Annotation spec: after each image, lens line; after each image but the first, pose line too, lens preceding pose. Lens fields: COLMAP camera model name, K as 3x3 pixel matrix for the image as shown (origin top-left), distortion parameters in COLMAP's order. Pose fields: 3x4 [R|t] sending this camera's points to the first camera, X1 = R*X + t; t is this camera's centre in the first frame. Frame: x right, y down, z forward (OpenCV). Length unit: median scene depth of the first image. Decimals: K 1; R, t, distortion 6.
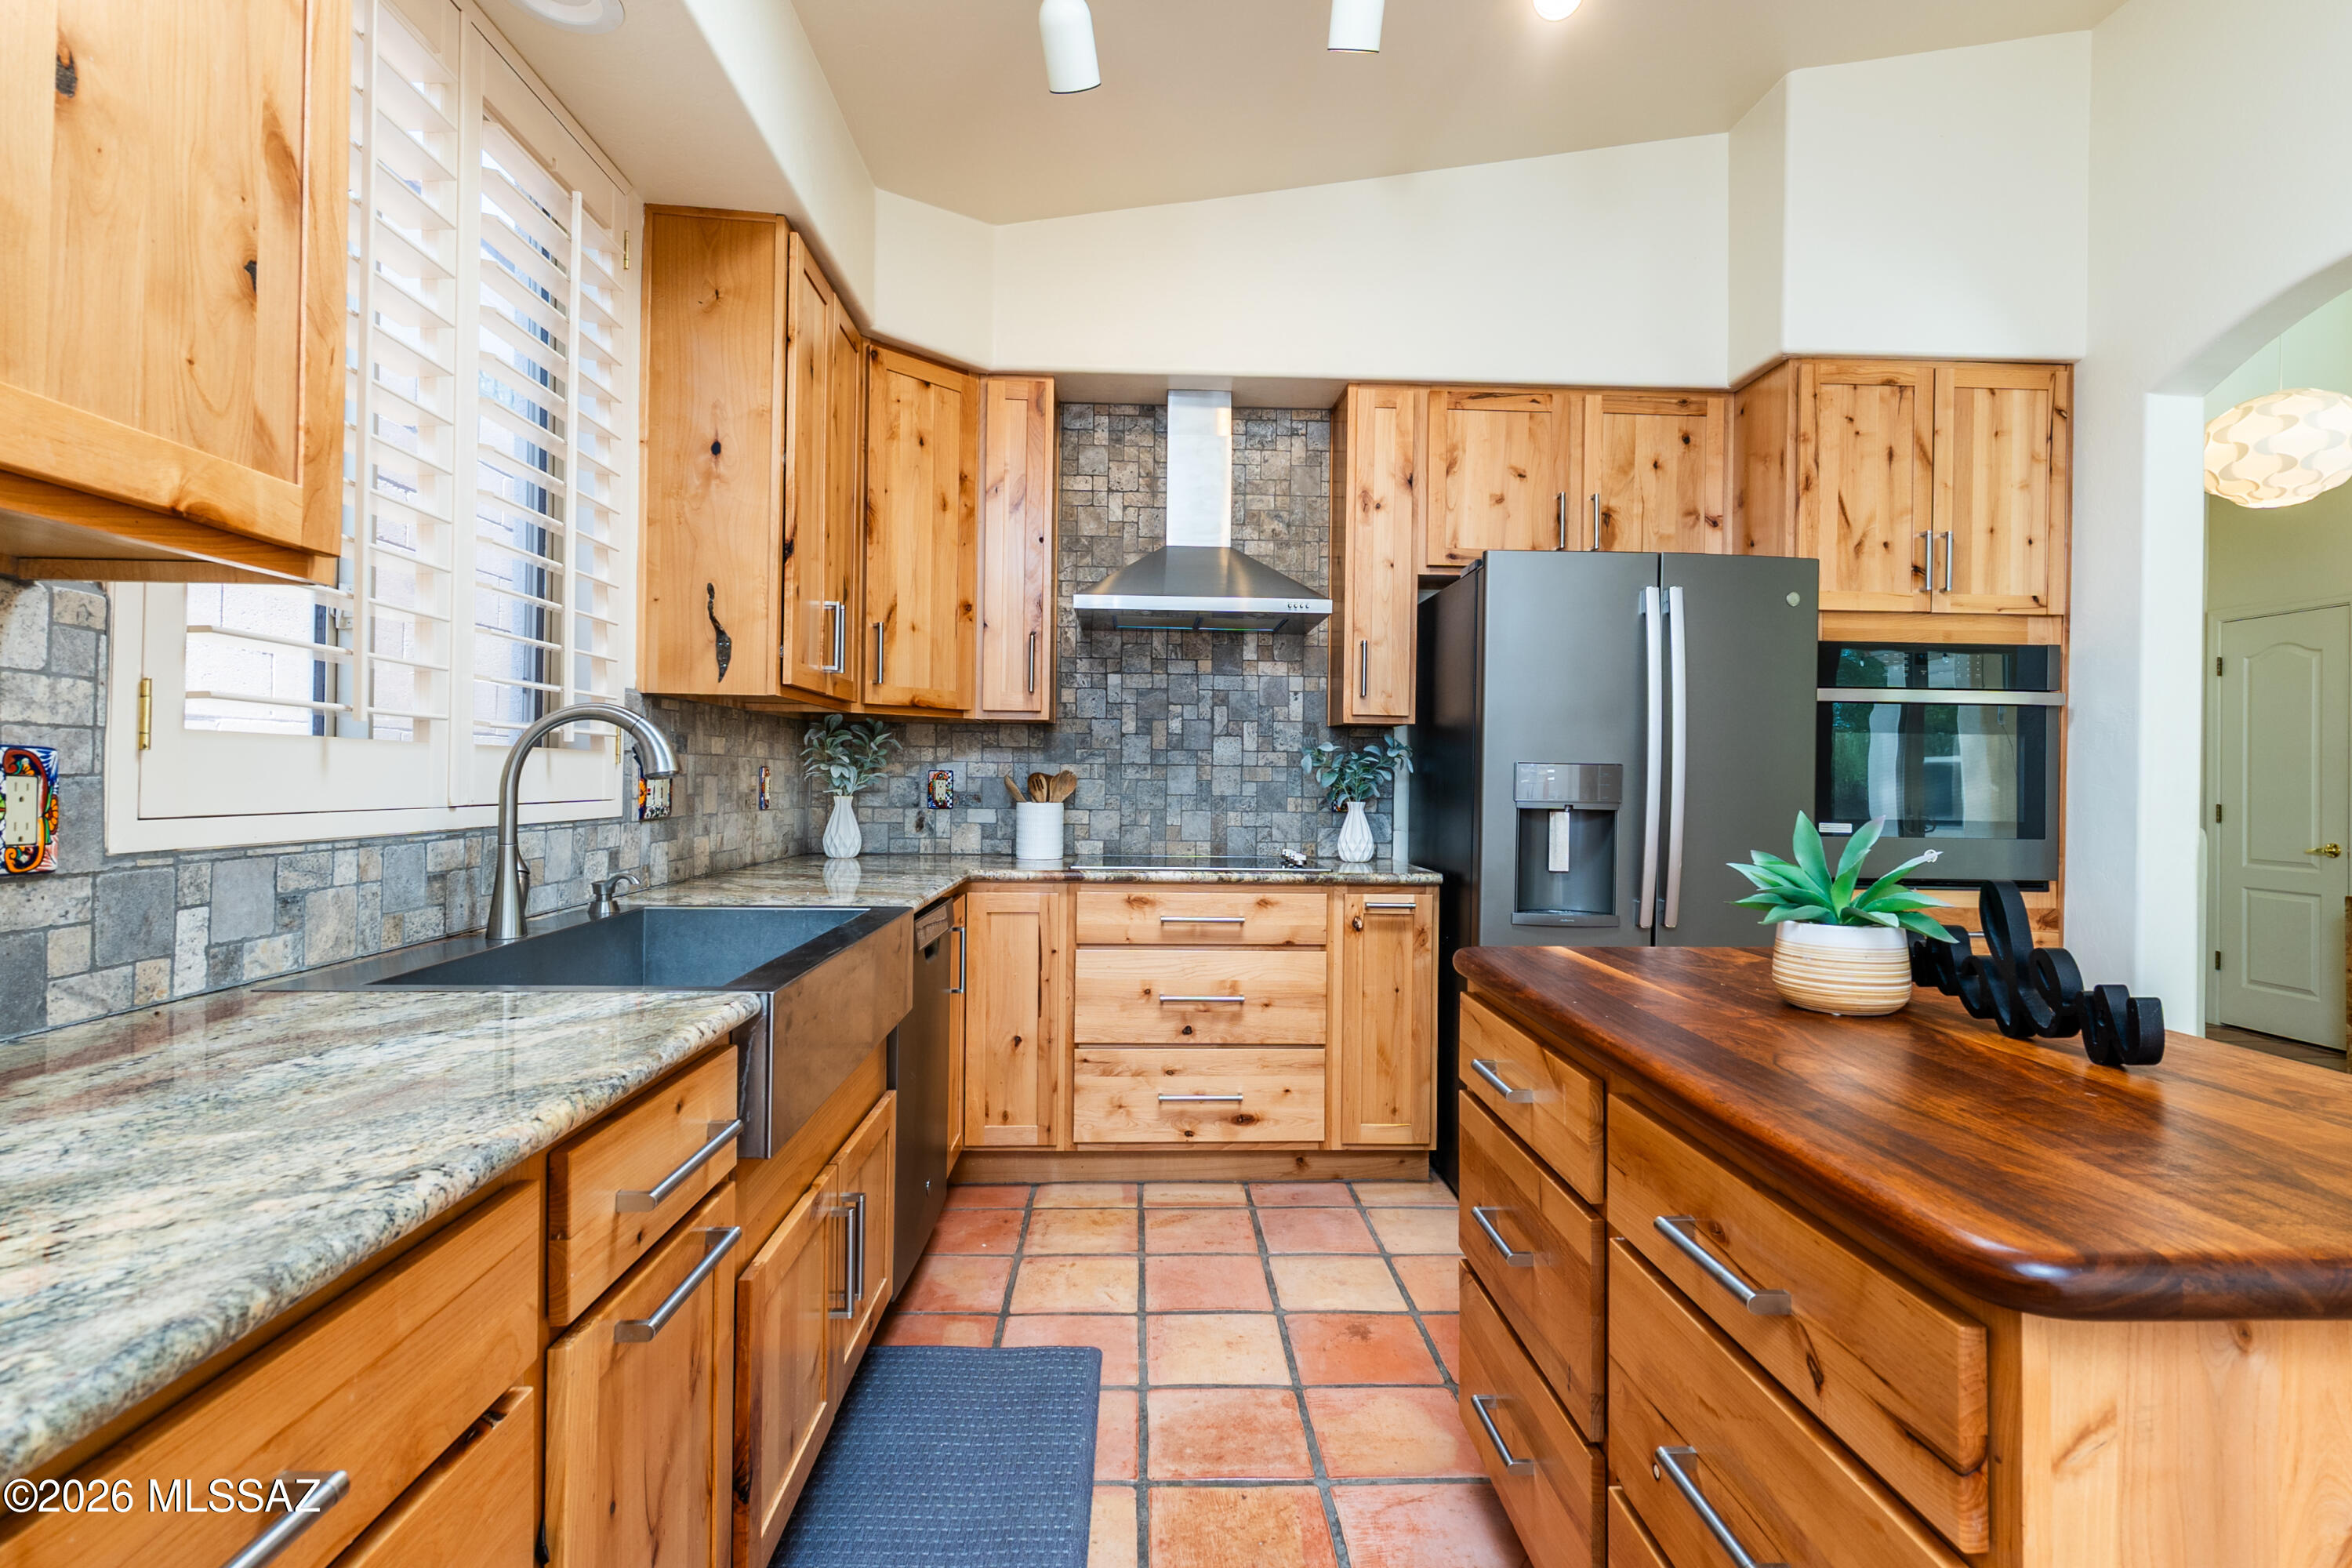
lens RADIAL K [[1137.2, 0, 1179.2], [0, 1137.2, 773.6], [0, 0, 1]] dist [-0.002490, -0.000375]
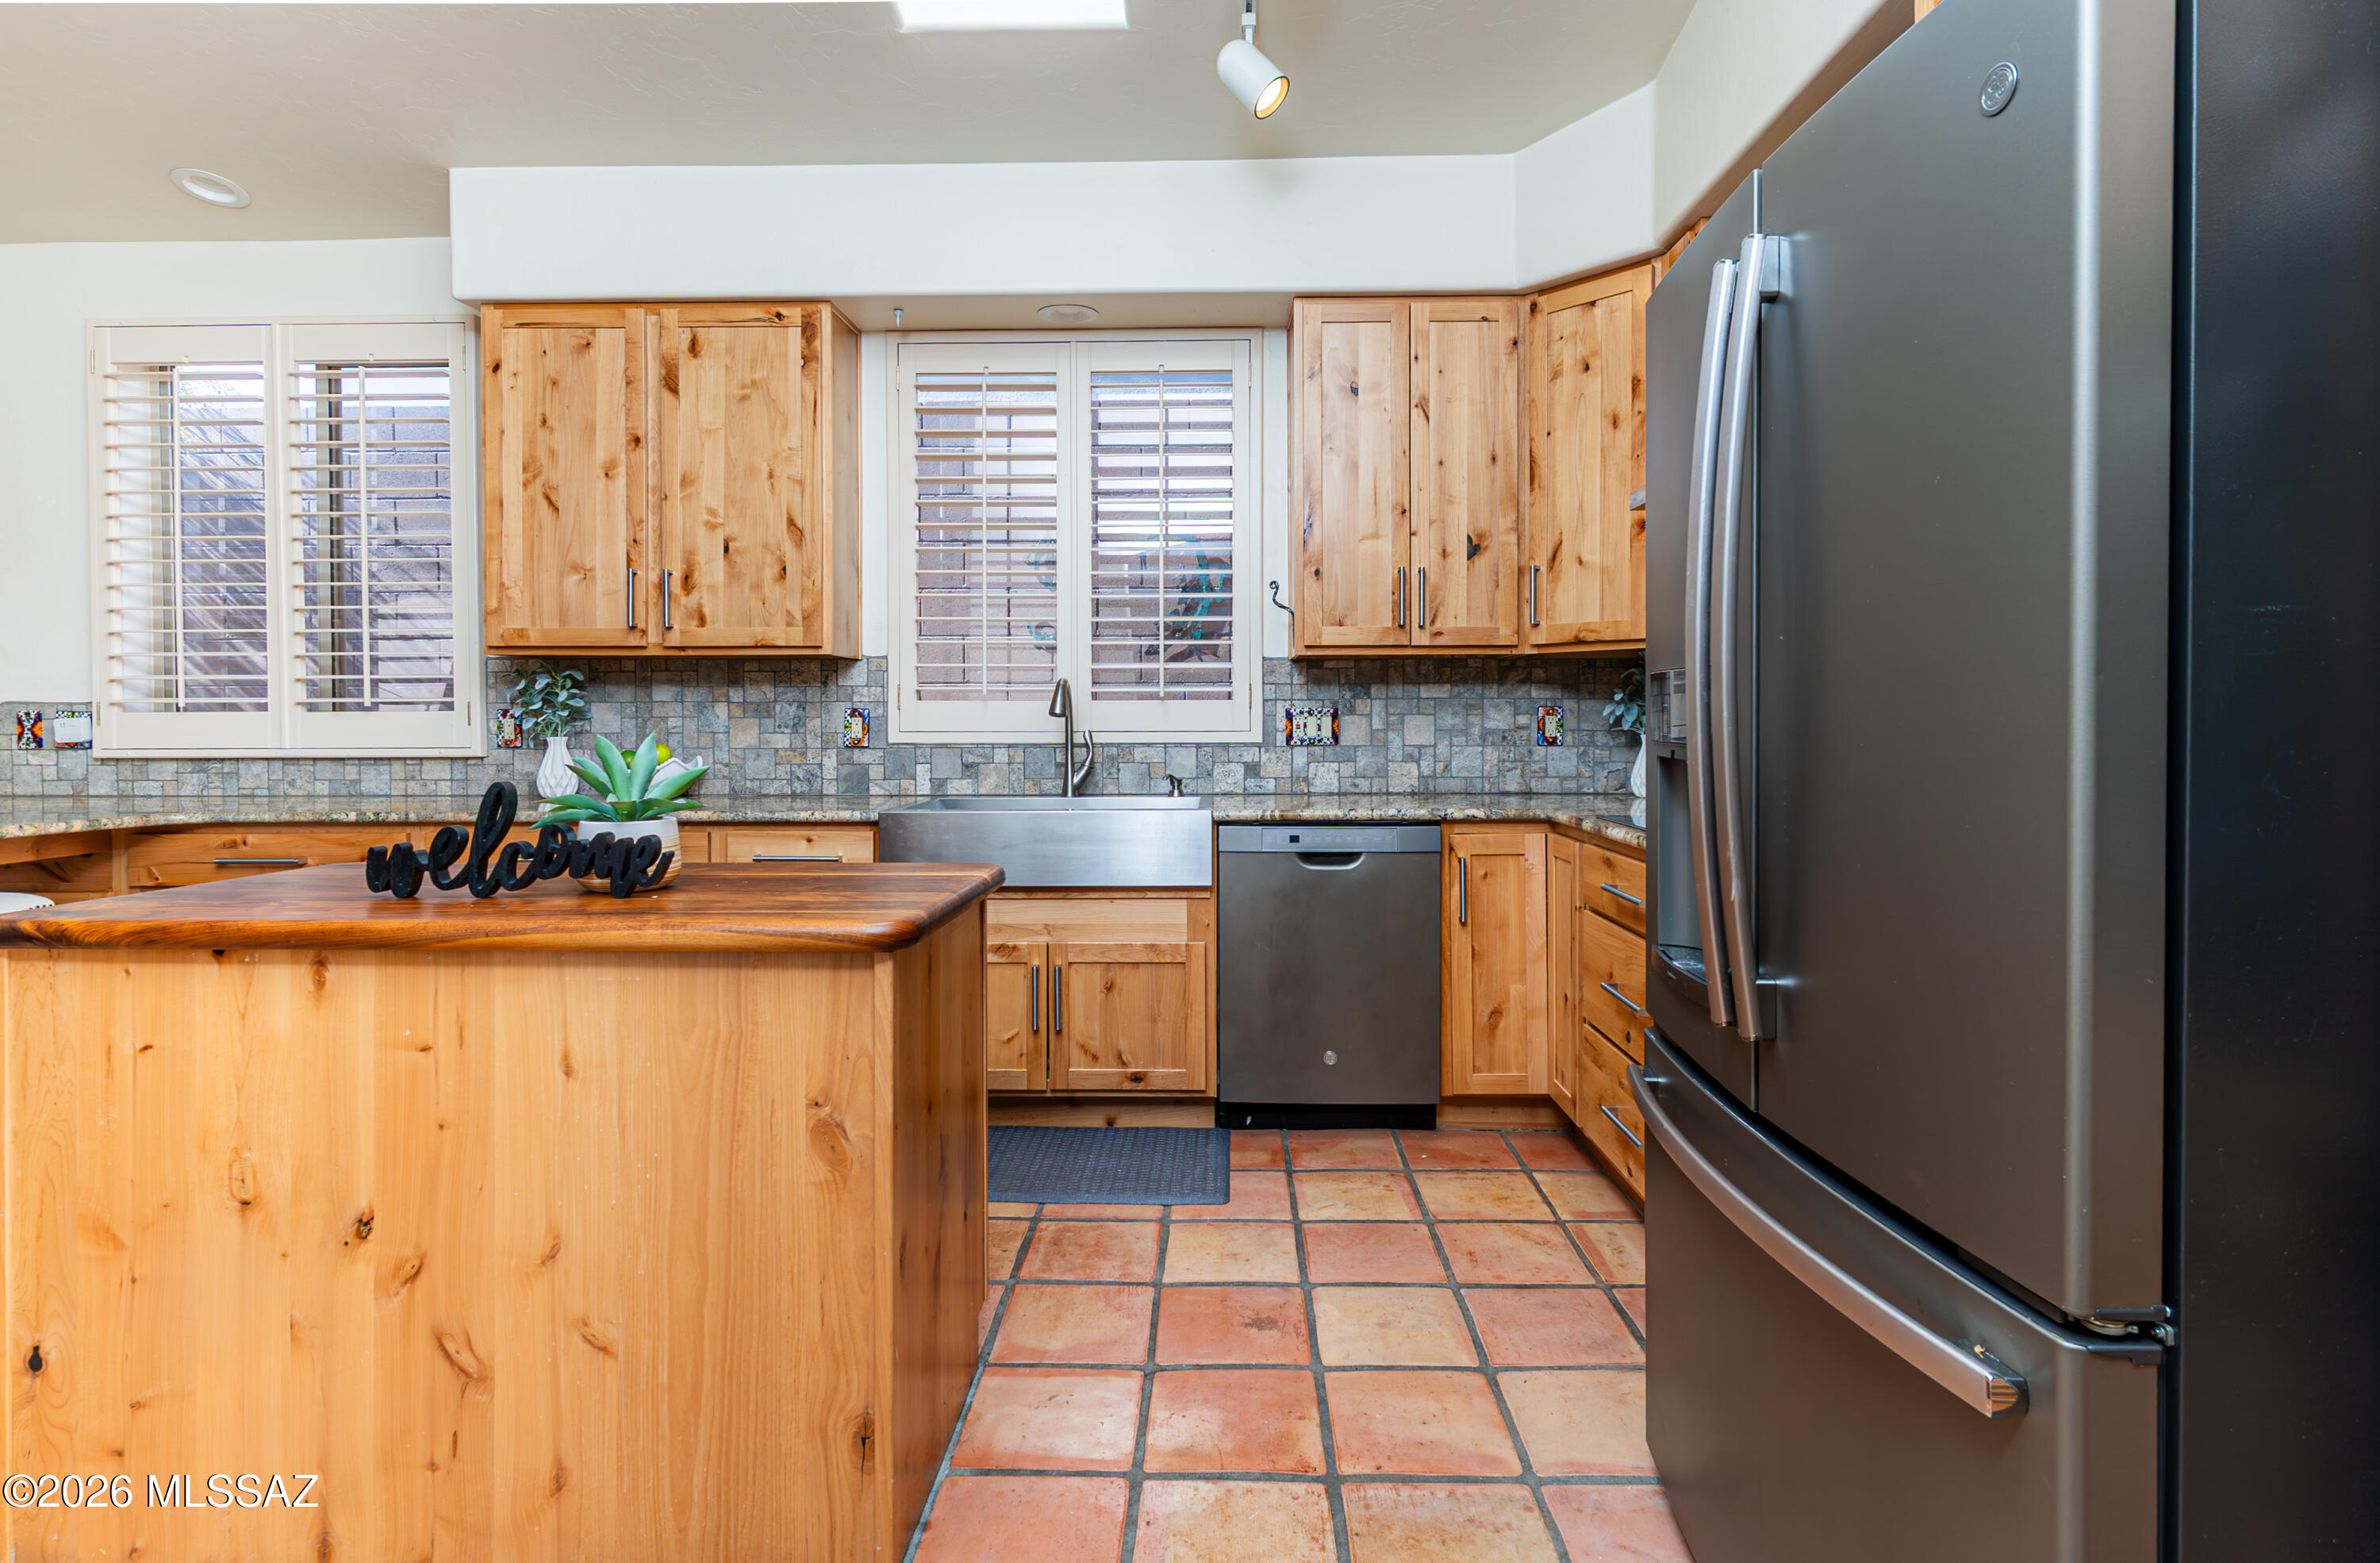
lens RADIAL K [[1165.6, 0, 1196.2], [0, 1165.6, 730.5], [0, 0, 1]] dist [0.001976, 0.000248]
pose [[-0.056281, -0.001692, -0.998414, 0.784406], [0.005505, 0.999983, -0.002005, 0.017737], [0.998400, -0.005609, -0.056271, 0.727033]]
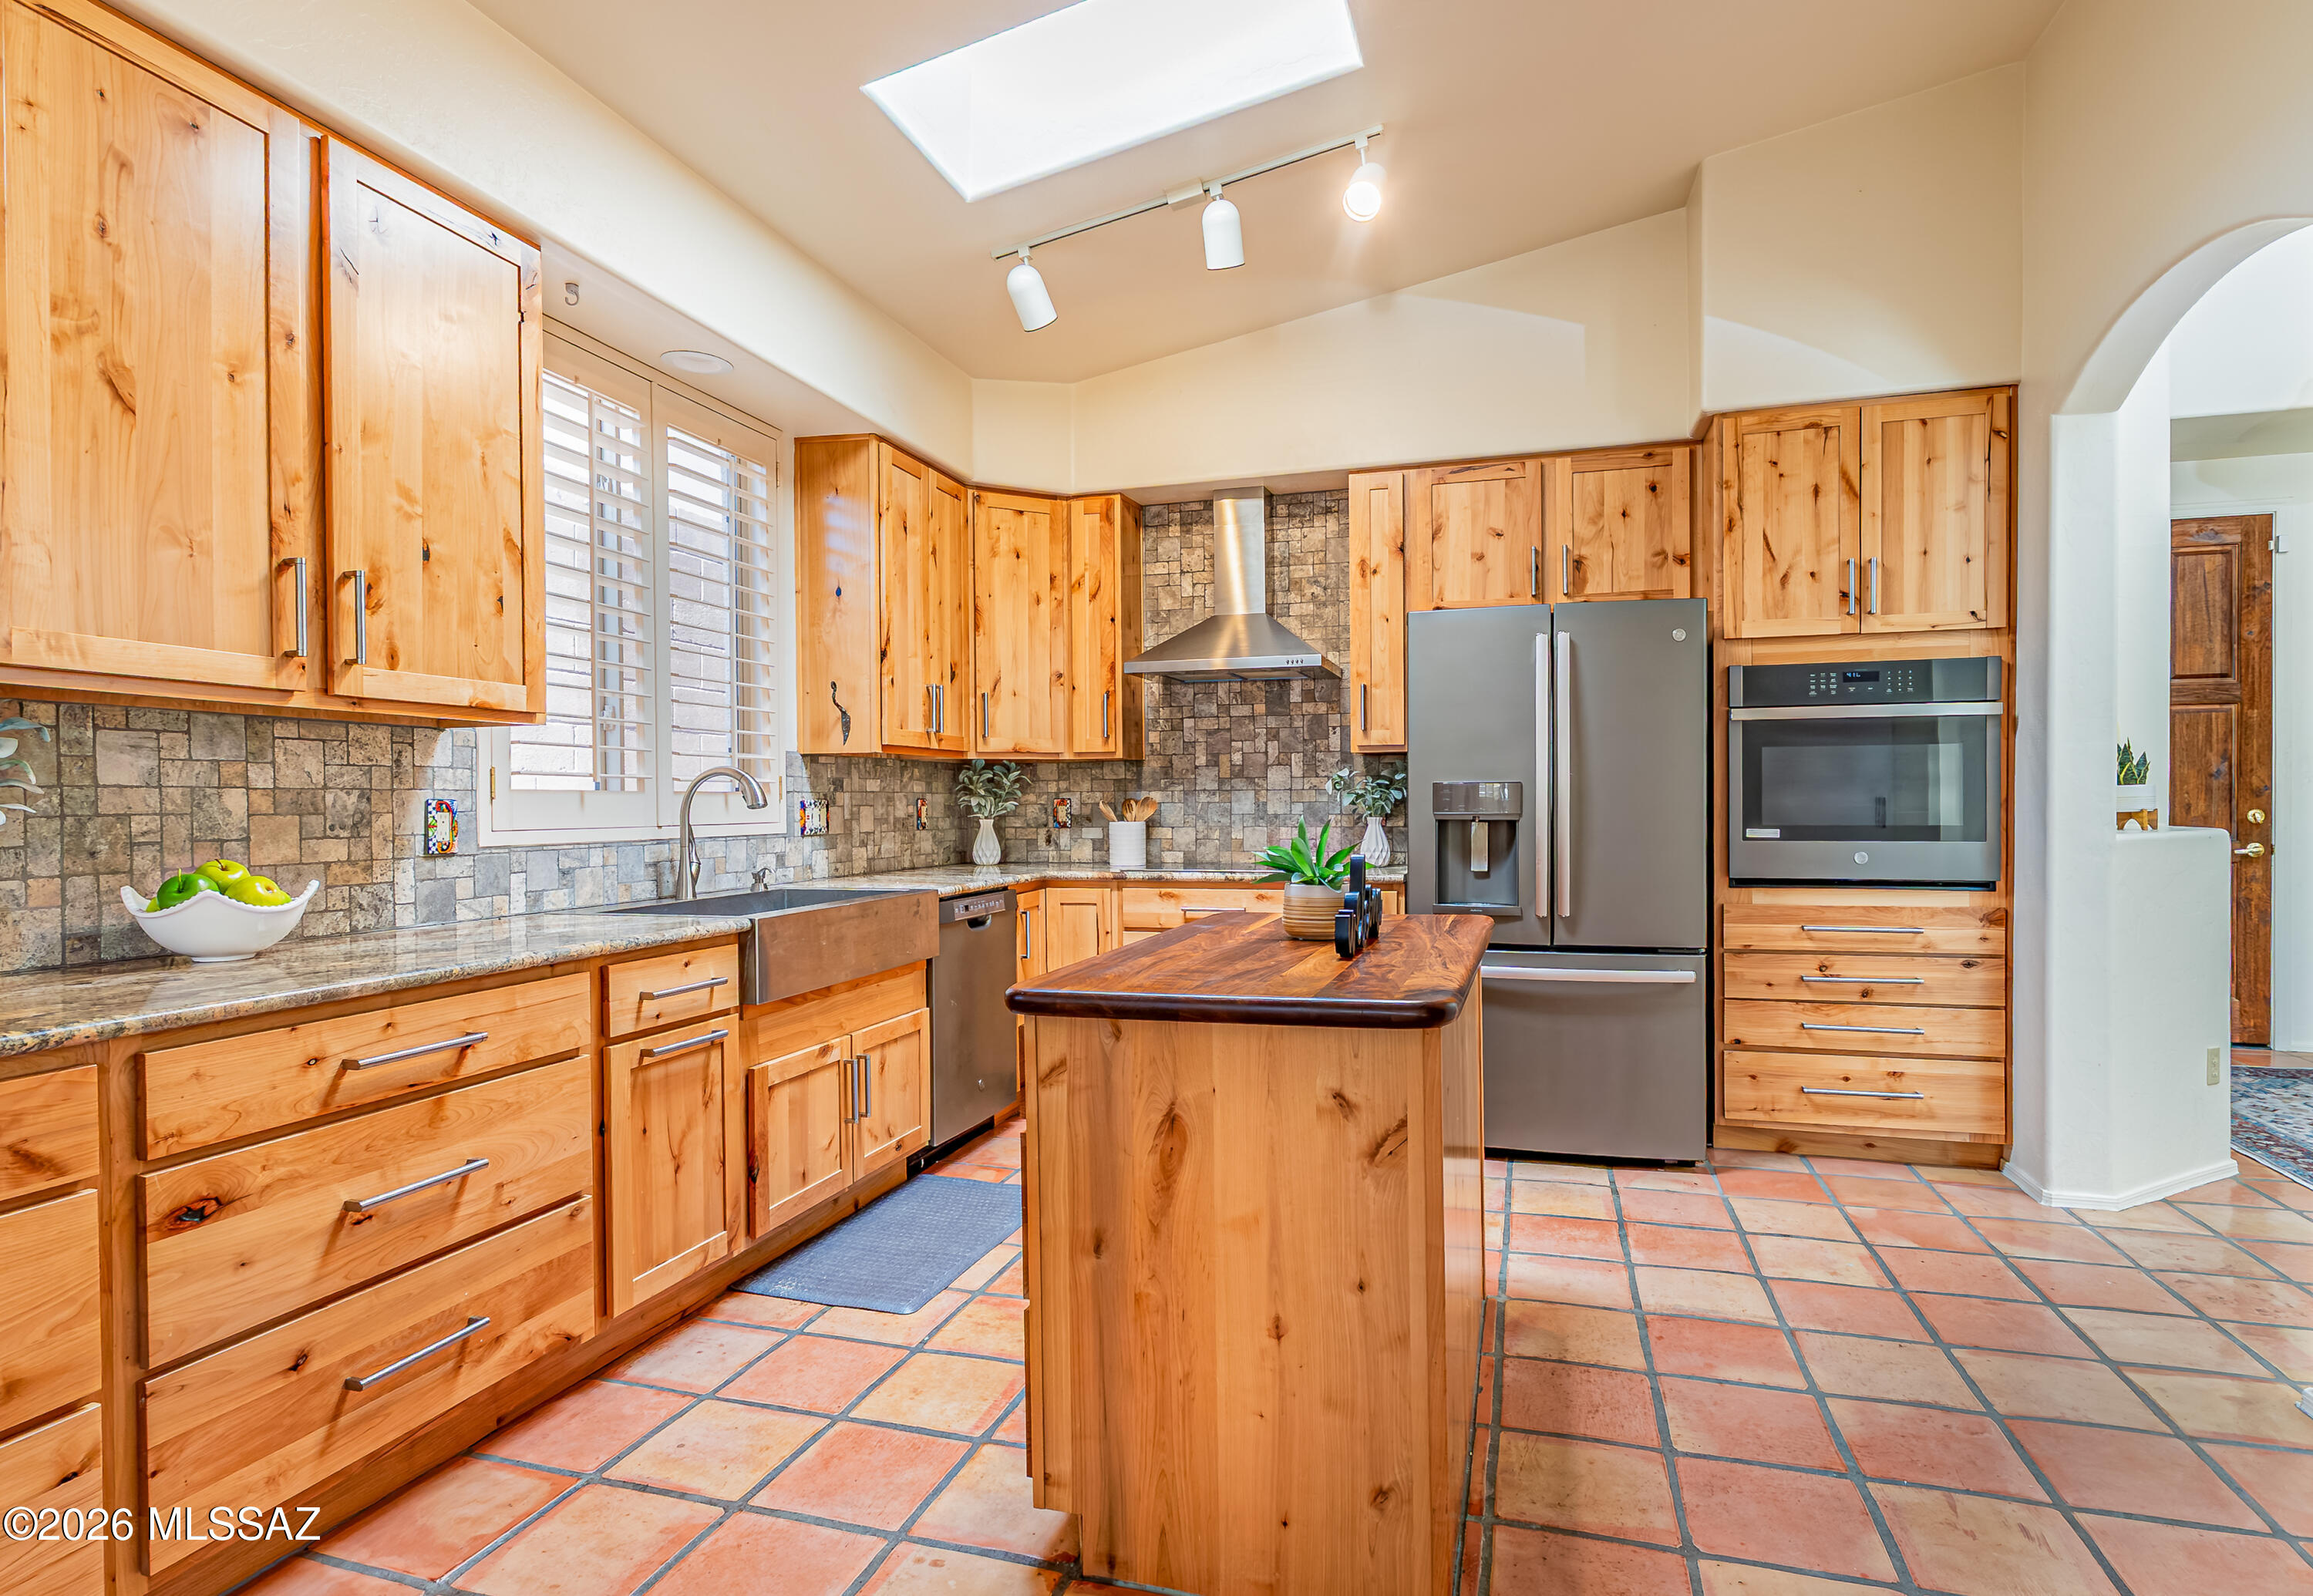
lens RADIAL K [[1180.8, 0, 1177.0], [0, 1180.8, 815.5], [0, 0, 1]] dist [0.001826, -0.000388]
pose [[0.947644, -0.016905, -0.318880, 0.397964], [0.021675, 0.999700, 0.011415, 0.004708], [0.318591, -0.017729, 0.947727, -0.277172]]
